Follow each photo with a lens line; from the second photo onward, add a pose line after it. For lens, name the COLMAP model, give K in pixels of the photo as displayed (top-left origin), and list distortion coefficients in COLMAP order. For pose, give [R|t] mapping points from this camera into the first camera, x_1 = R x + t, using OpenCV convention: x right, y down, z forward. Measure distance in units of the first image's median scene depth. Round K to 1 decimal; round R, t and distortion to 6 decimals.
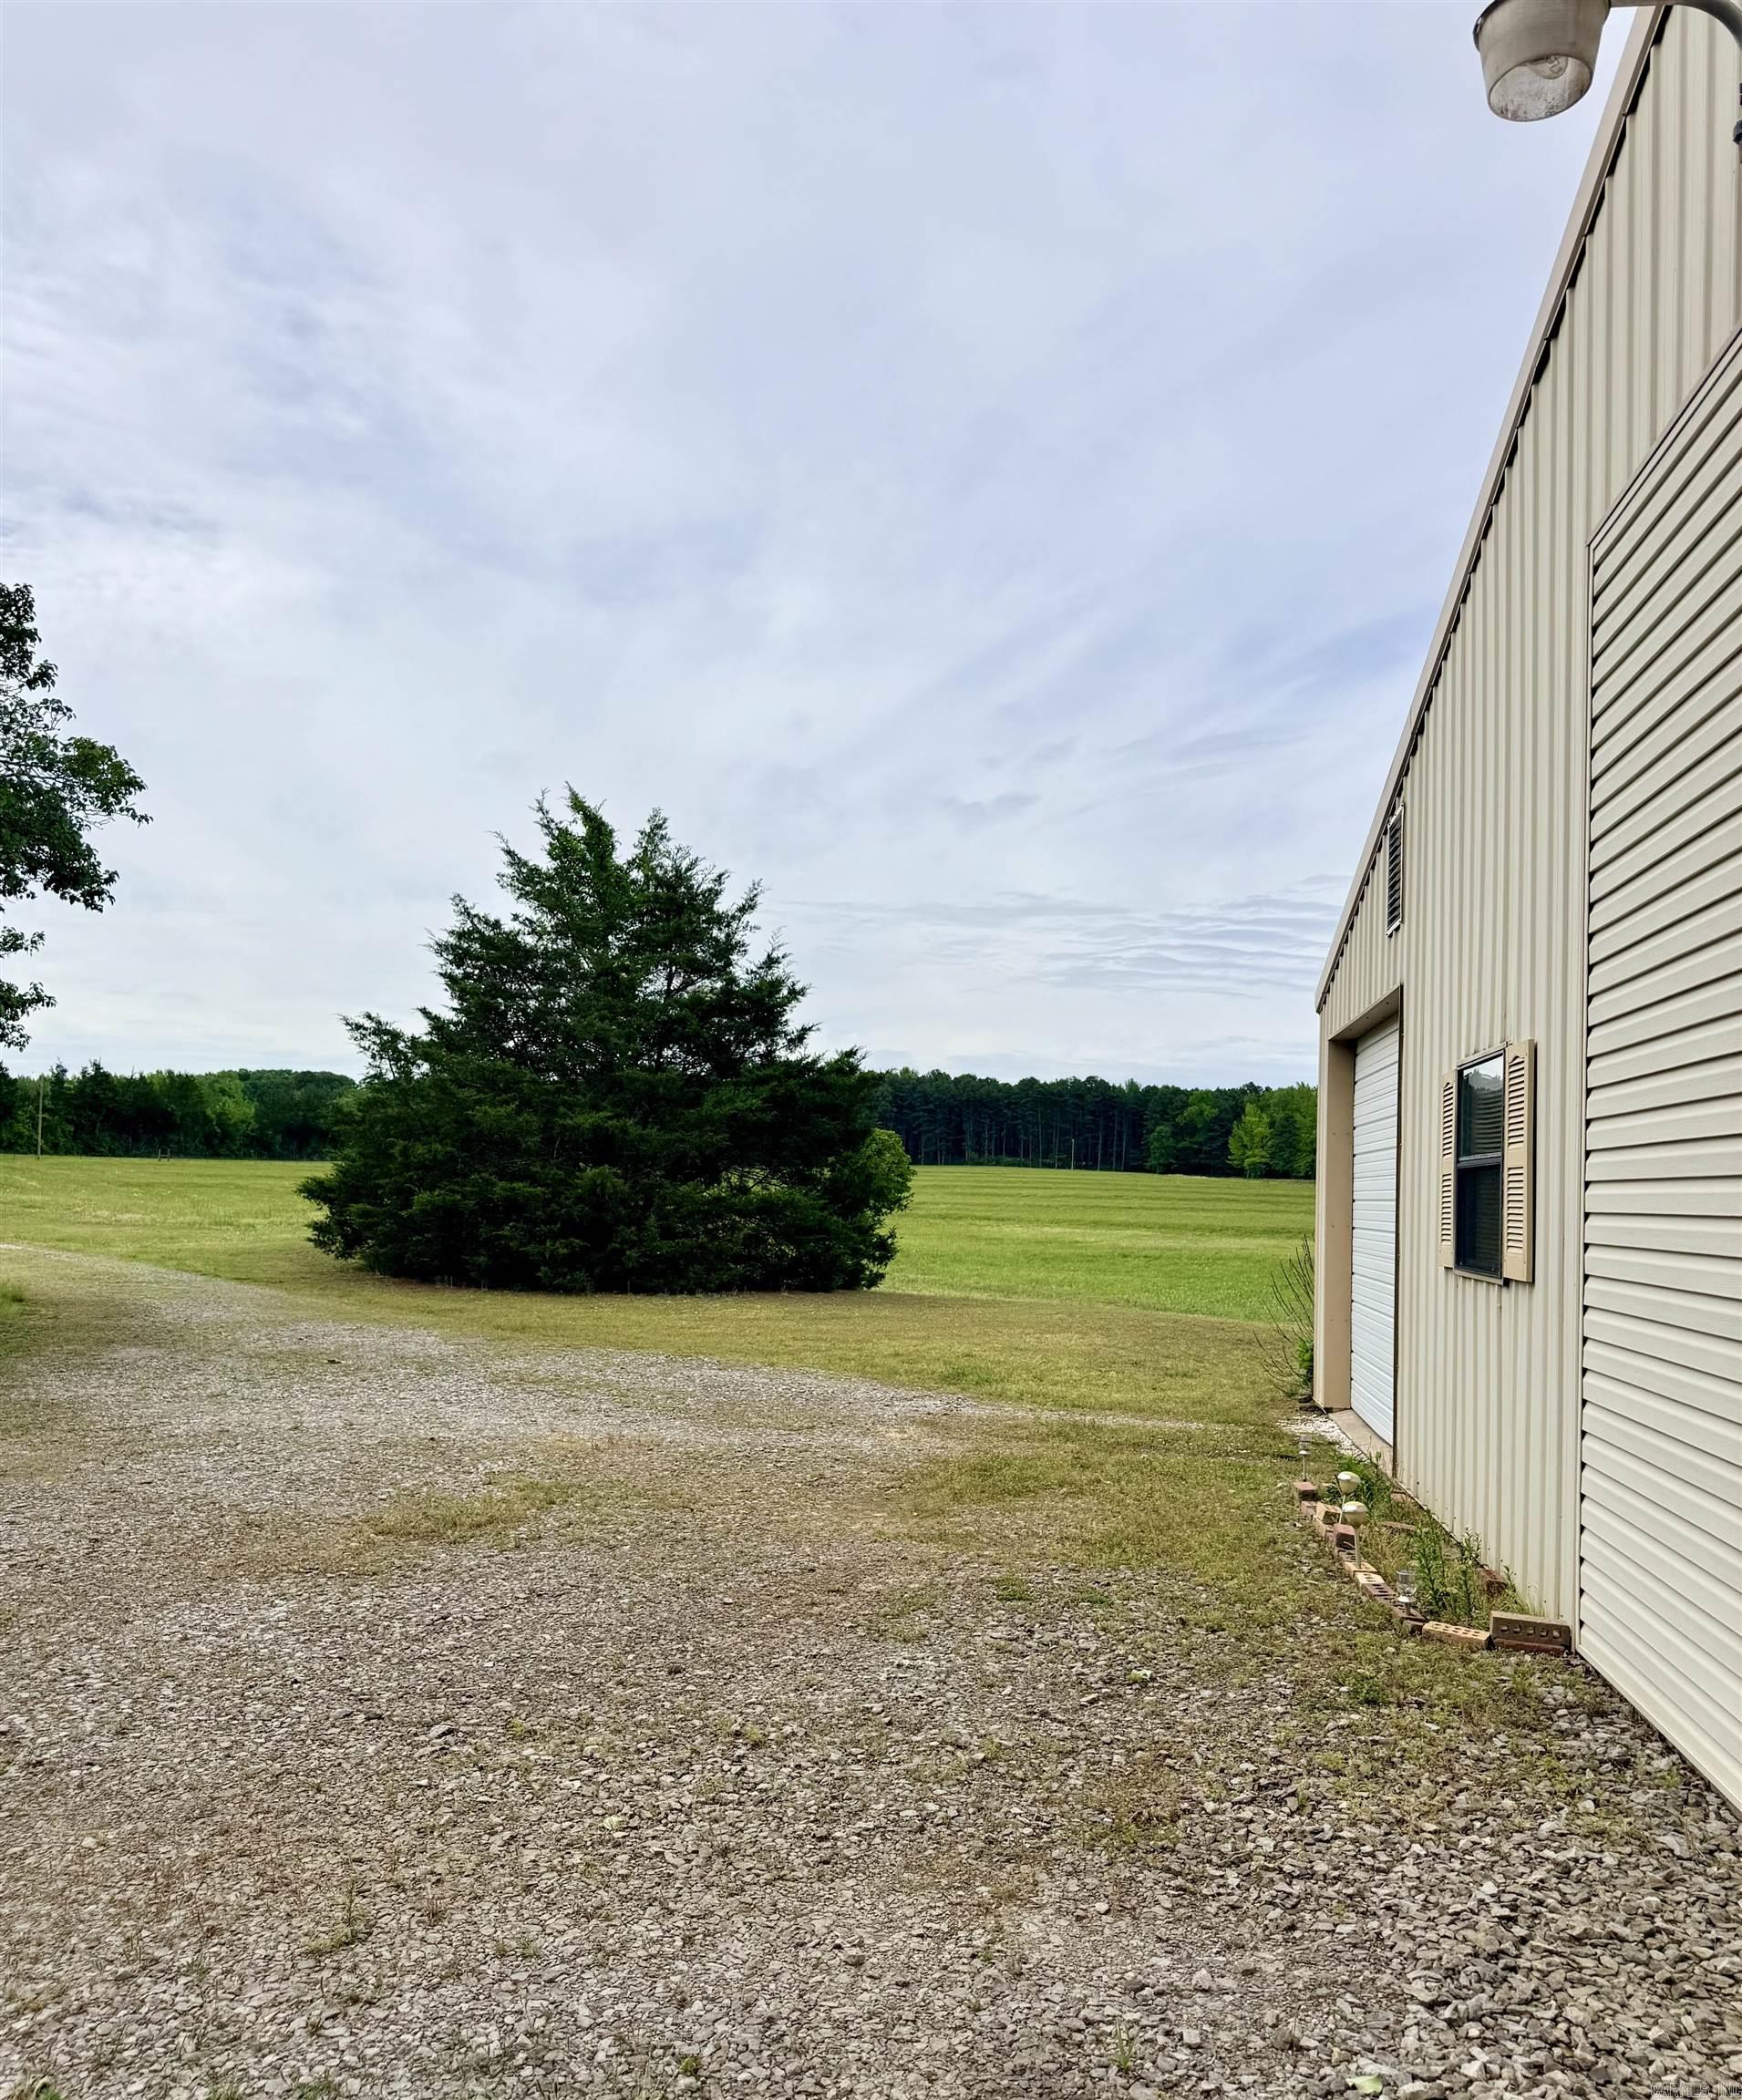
lens RADIAL K [[1620.5, 0, 871.2], [0, 1620.5, 1051.0], [0, 0, 1]] dist [-0.015463, 0.001996]
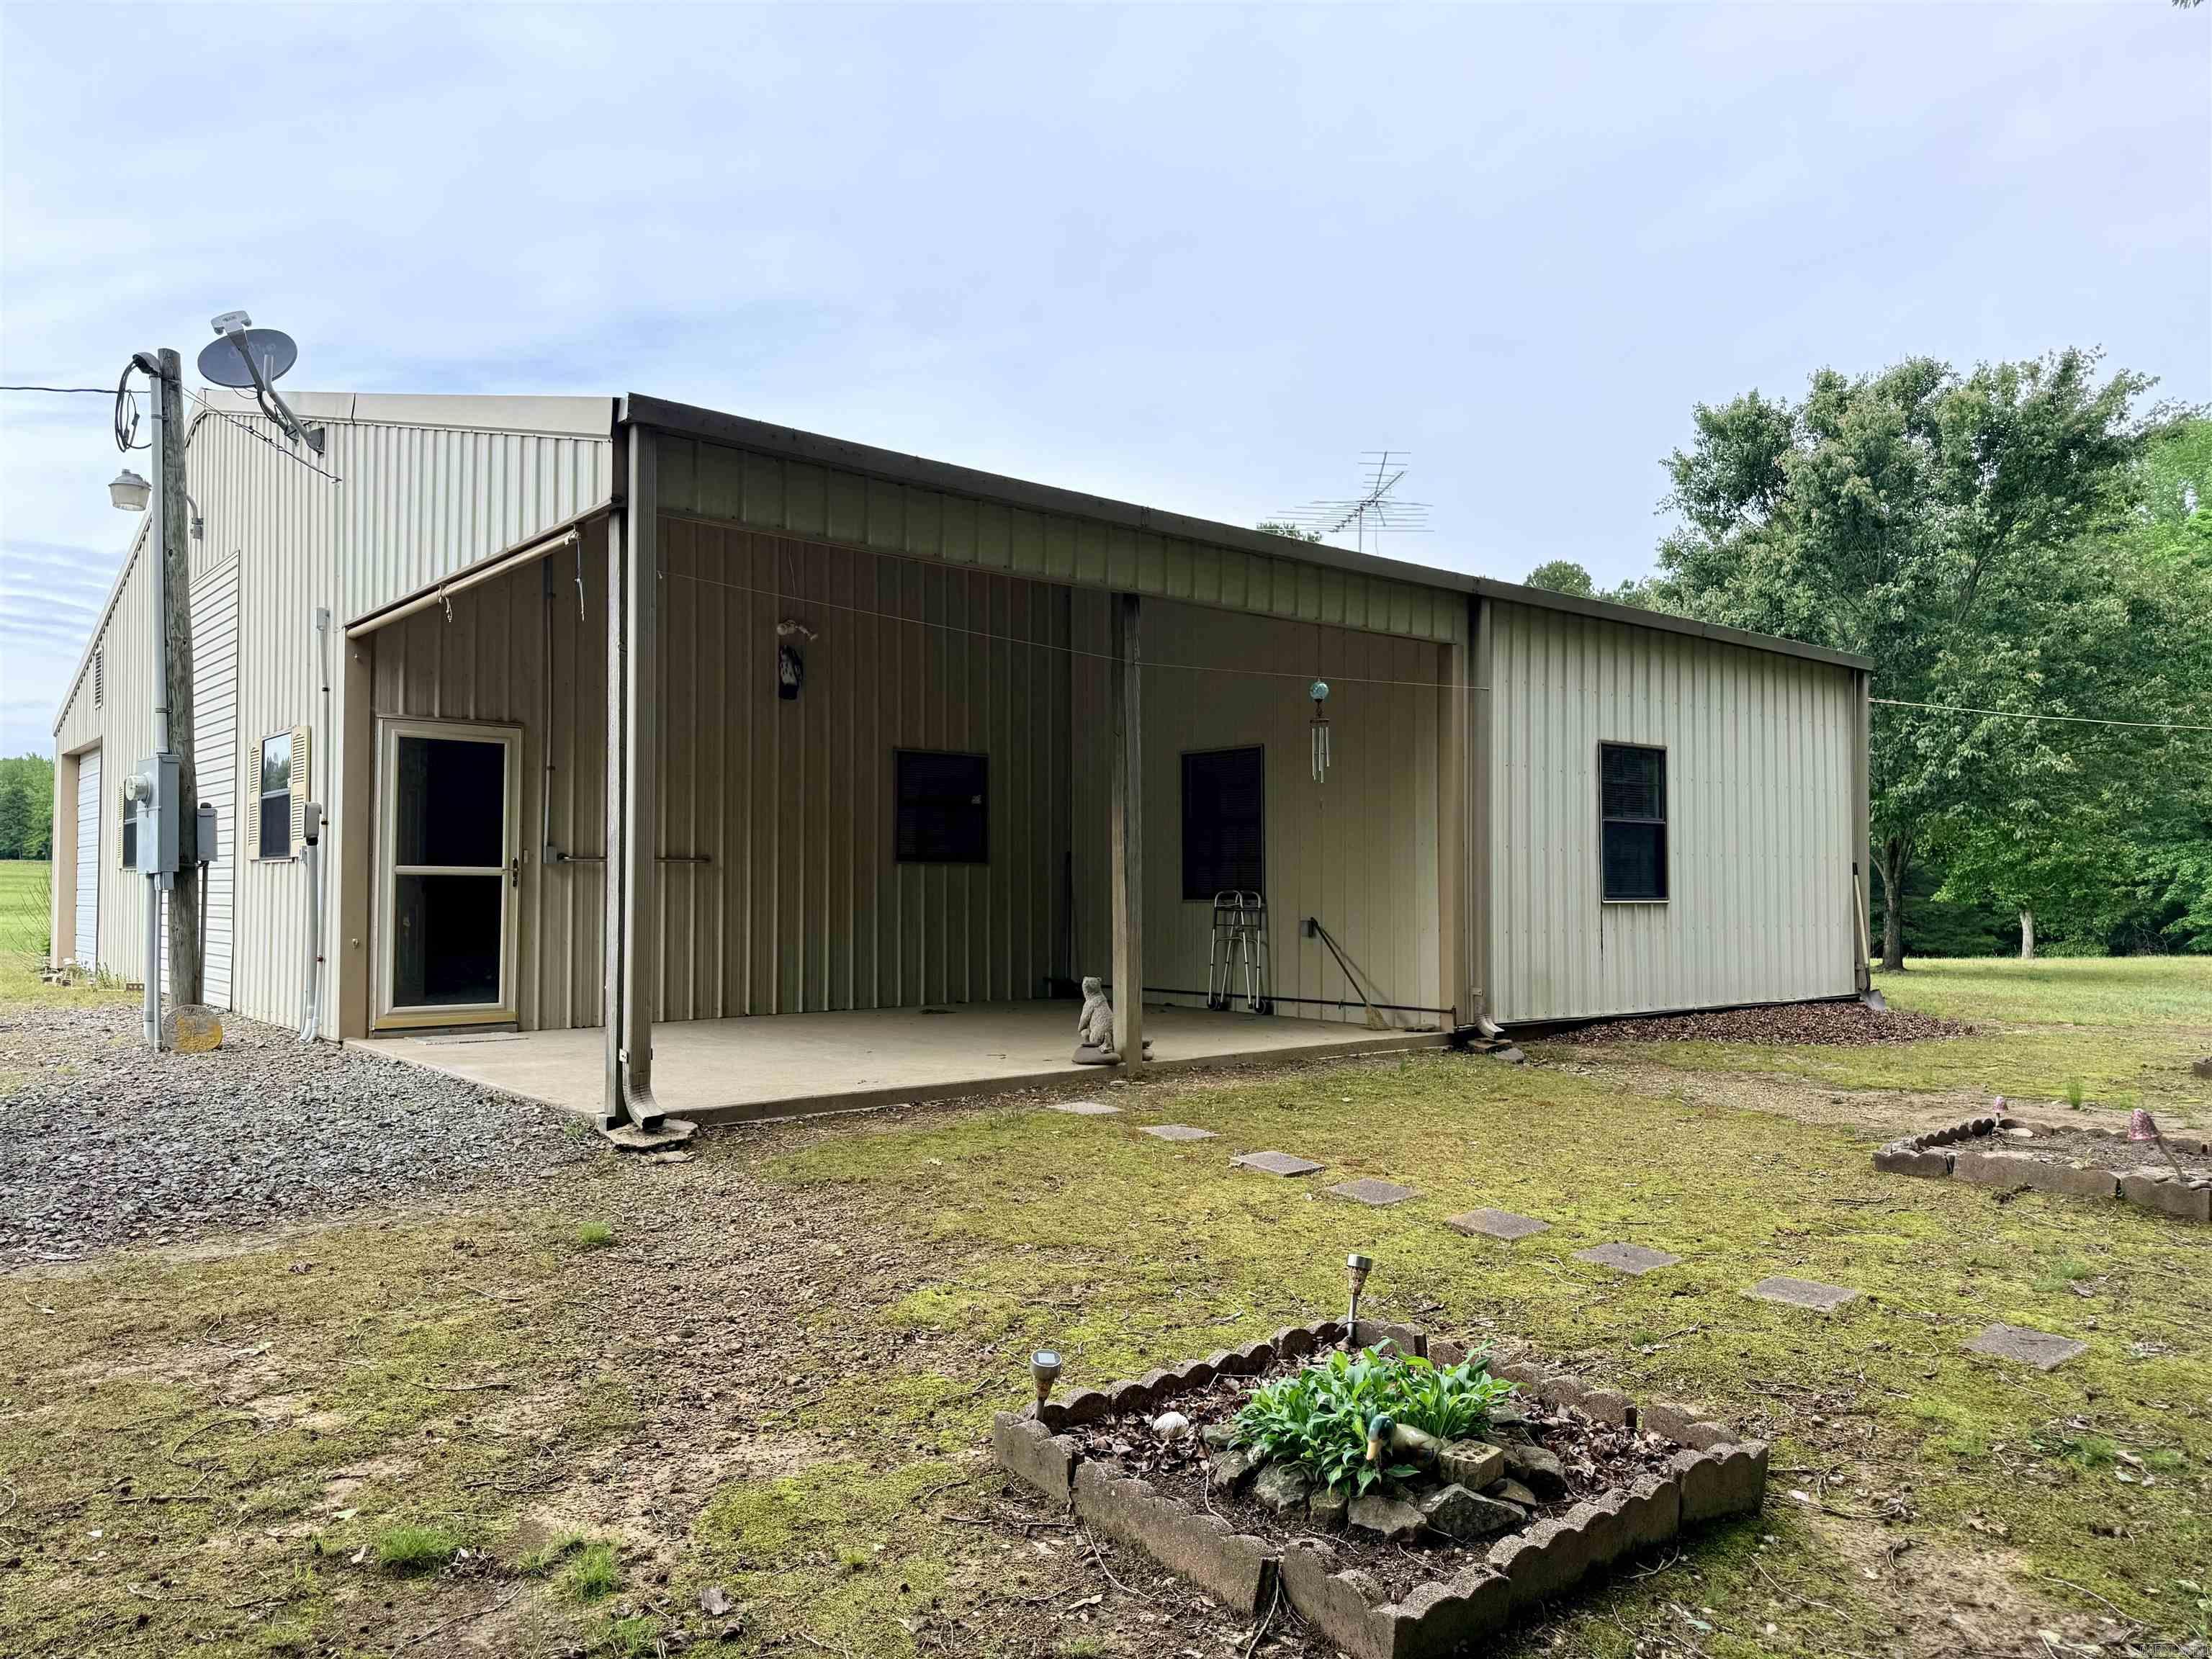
lens RADIAL K [[1531.1, 0, 1105.4], [0, 1531.1, 831.9], [0, 0, 1]] dist [0.062377, -0.079853]
pose [[0.648578, -0.015979, 0.760981, -0.267868], [-0.034460, 0.998138, 0.050329, -0.049901], [-0.760368, -0.058866, 0.646820, -0.973800]]
